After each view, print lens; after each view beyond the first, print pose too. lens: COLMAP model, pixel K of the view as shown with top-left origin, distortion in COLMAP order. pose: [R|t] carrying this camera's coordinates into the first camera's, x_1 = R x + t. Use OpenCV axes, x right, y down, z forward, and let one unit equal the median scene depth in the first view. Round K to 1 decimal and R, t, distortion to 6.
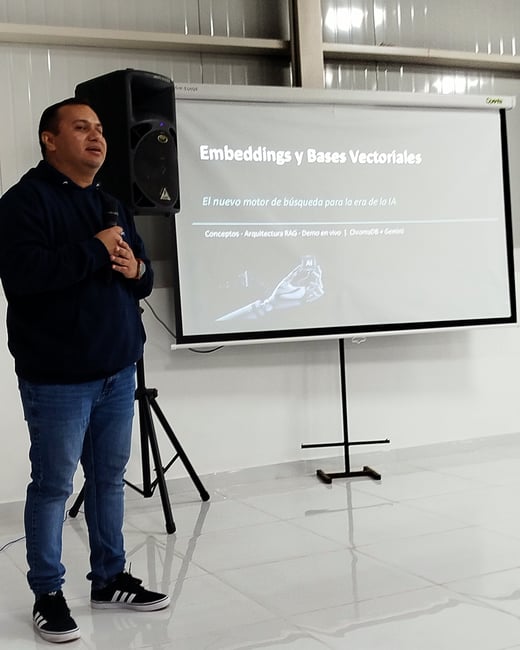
lens RADIAL K [[1002.4, 0, 261.2], [0, 1002.4, 334.8], [0, 0, 1]] dist [0.045293, 0.000000]
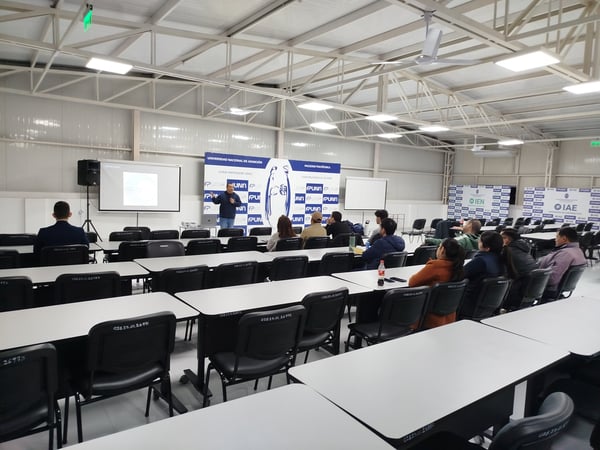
lens RADIAL K [[424.9, 0, 296.3], [0, 424.9, 225.5], [0, 0, 1]] dist [0.030698, -0.015954]
pose [[0.980250, 0.077799, 0.181815, 0.470615], [-0.085939, 0.995601, 0.037317, -0.077695], [-0.178112, -0.052204, 0.982625, -1.194652]]
